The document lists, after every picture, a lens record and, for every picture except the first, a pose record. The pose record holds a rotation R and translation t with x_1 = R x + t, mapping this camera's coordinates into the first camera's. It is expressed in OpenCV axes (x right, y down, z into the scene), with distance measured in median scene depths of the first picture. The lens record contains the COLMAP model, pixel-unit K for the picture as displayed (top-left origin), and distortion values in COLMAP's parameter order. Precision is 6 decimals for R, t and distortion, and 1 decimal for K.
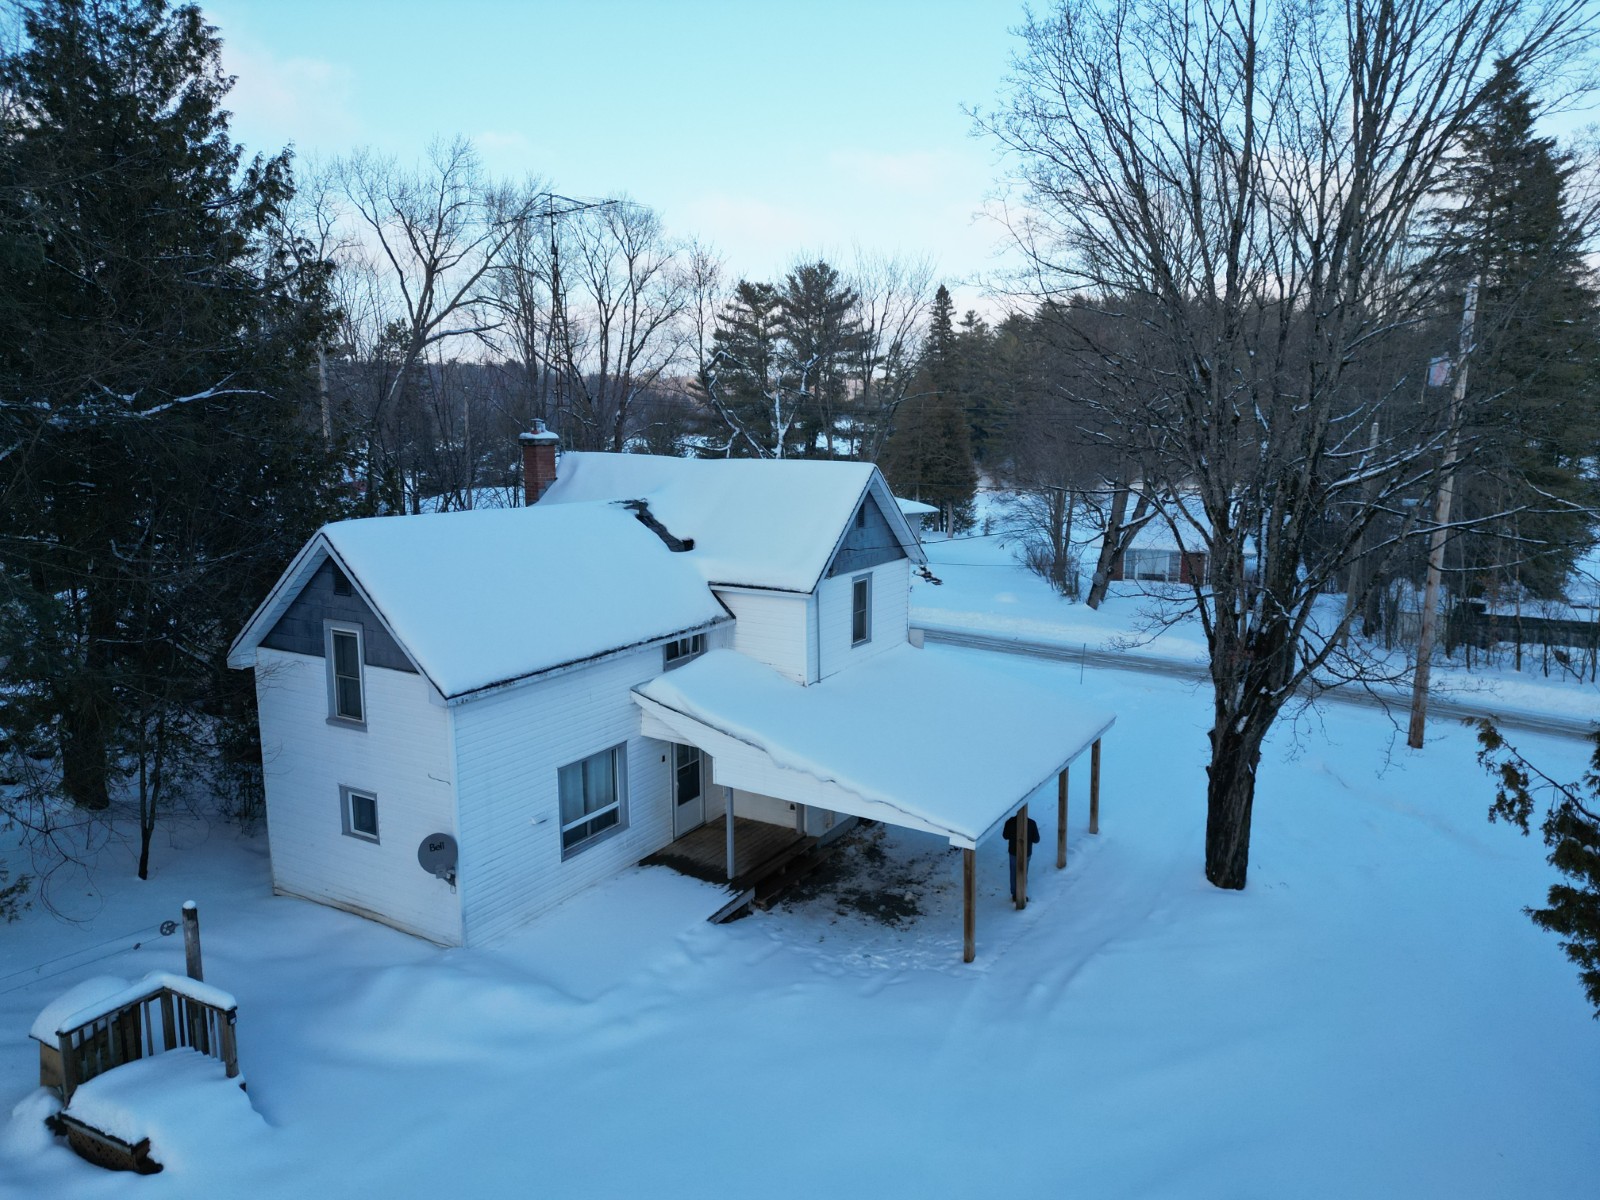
lens RADIAL K [[1116.2, 0, 801.0], [0, 1116.2, 592.5], [0, 0, 1]] dist [0.055234, -0.030821]
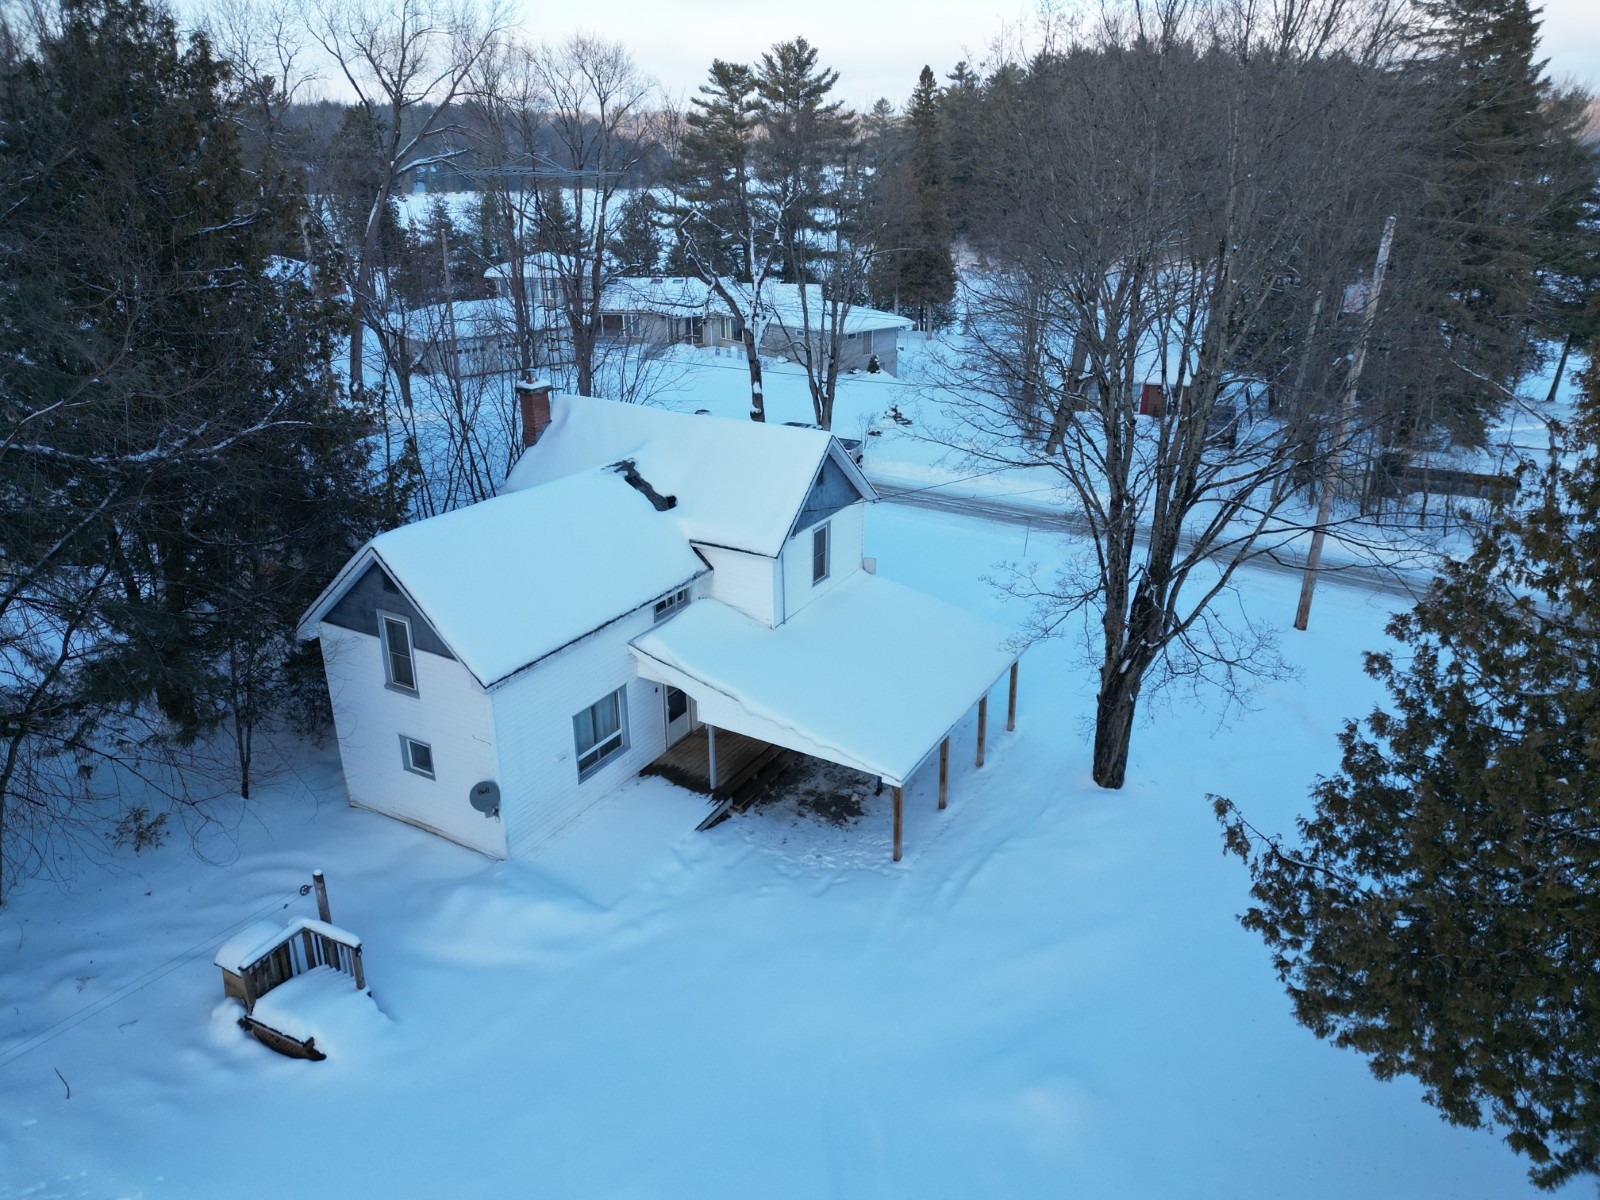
lens RADIAL K [[1112.5, 0, 800.4], [0, 1112.5, 593.6], [0, 0, 1]] dist [0.084269, -0.084307]
pose [[0.999893, -0.006635, 0.013019, 0.020352], [0.003700, 0.976897, 0.213681, -0.226647], [-0.014136, -0.213610, 0.976817, -0.179360]]
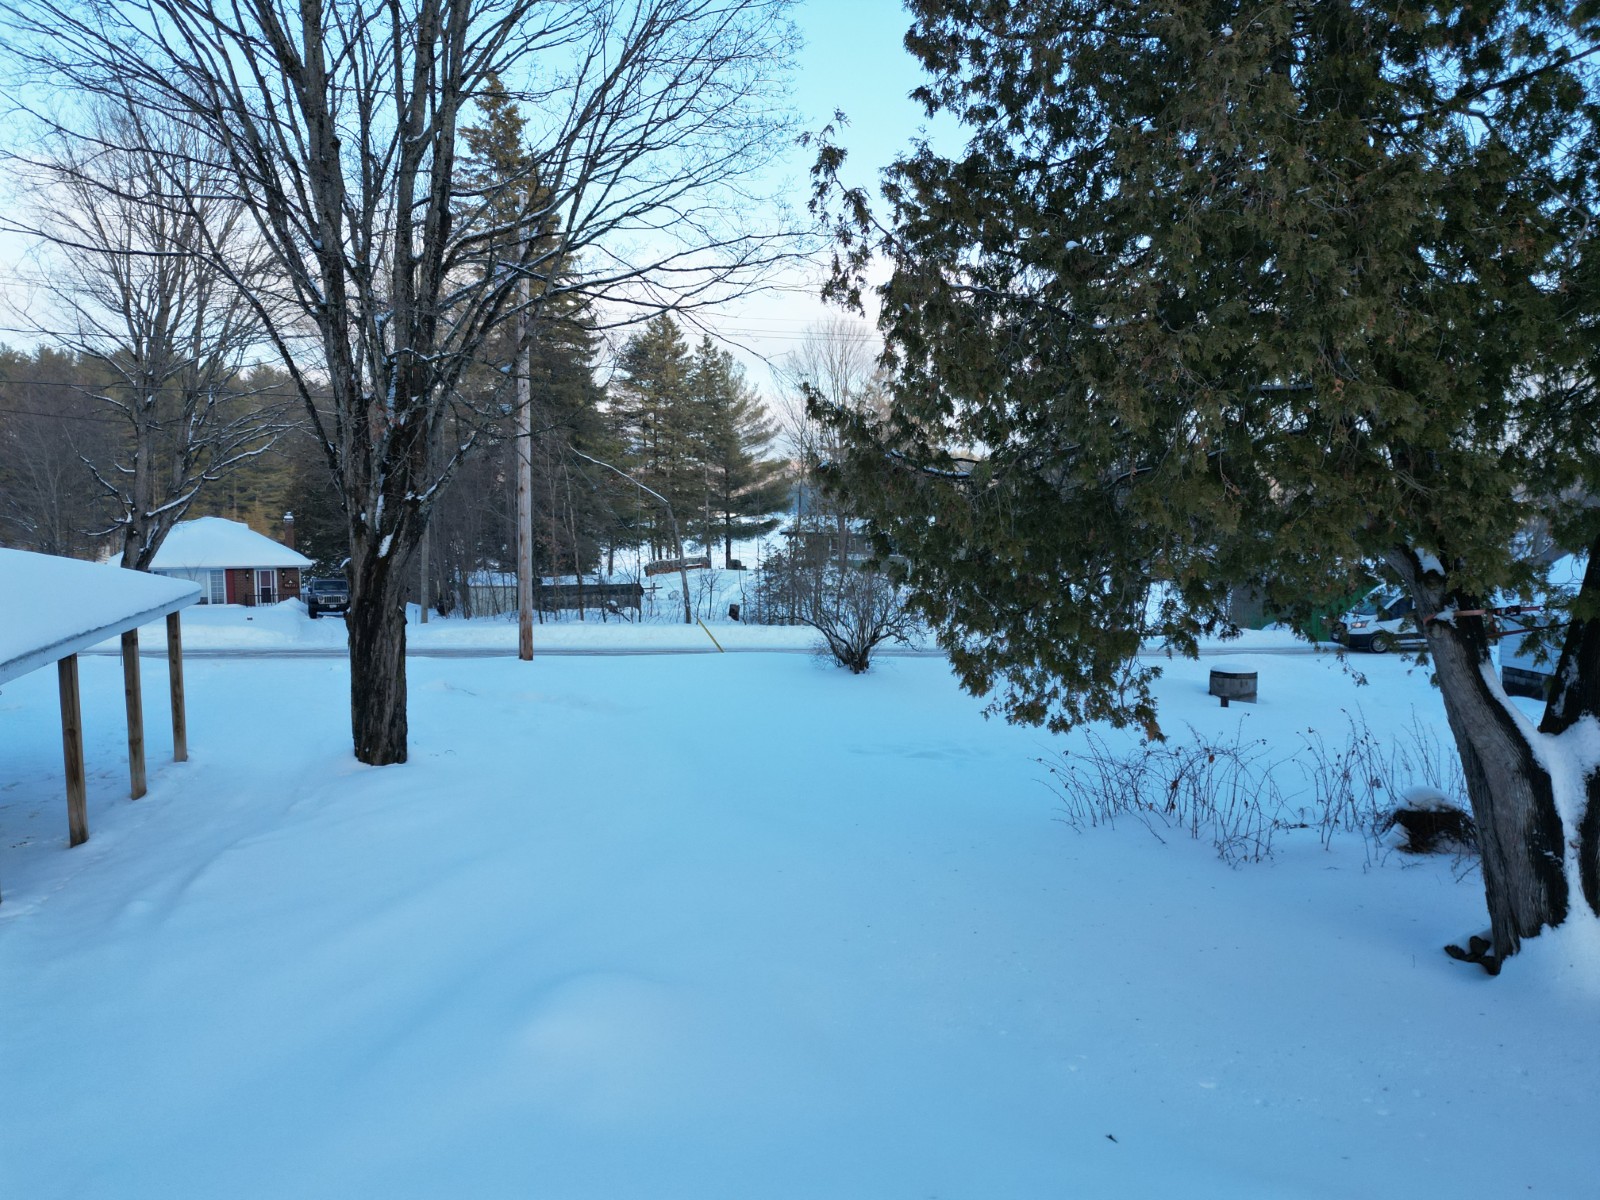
lens RADIAL K [[1112.5, 0, 800.4], [0, 1112.5, 593.6], [0, 0, 1]] dist [0.084269, -0.084307]
pose [[0.683494, -0.059136, 0.727557, 0.017920], [0.120208, 0.992224, -0.032279, 0.212582], [-0.719991, 0.109521, 0.685287, 0.262215]]
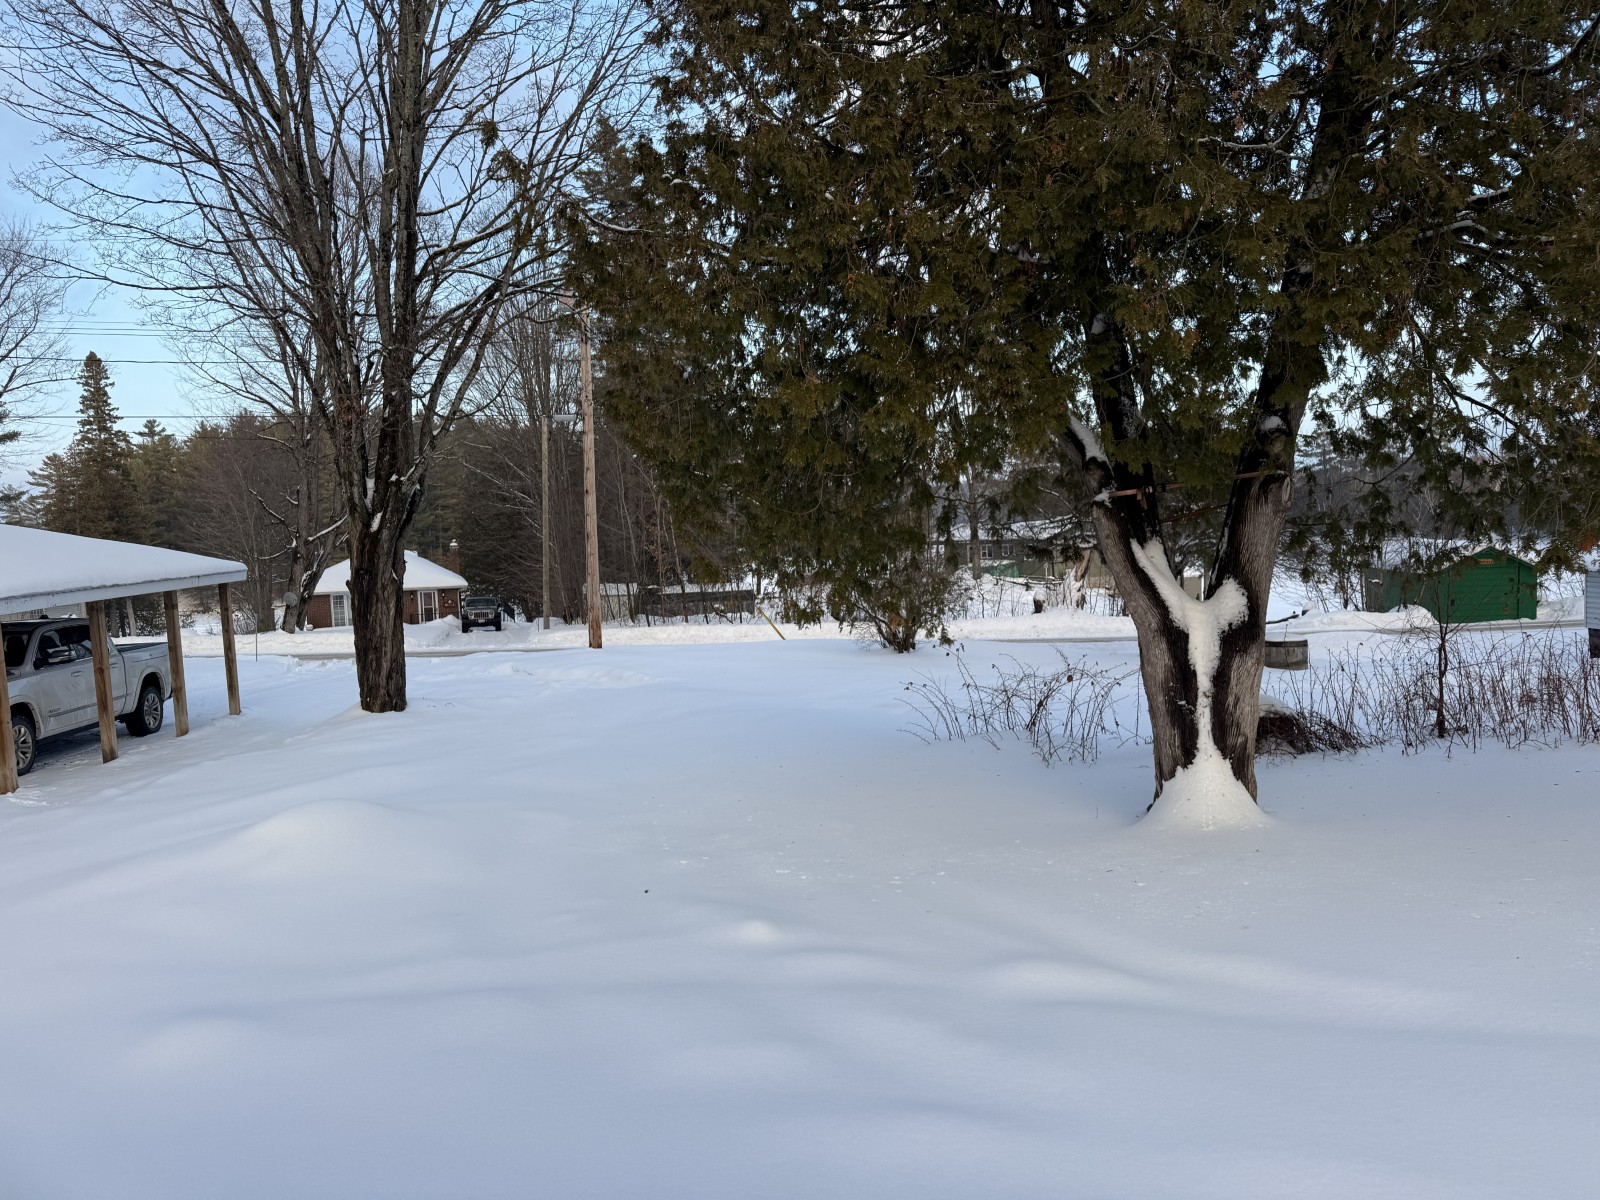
lens RADIAL K [[1122.3, 0, 807.9], [0, 1122.3, 601.8], [0, 0, 1]] dist [0.119182, -0.191188]
pose [[0.793946, -0.072122, 0.603696, 0.110694], [0.143406, 0.987138, -0.070668, 0.298537], [-0.590834, 0.142680, 0.794077, 0.077011]]
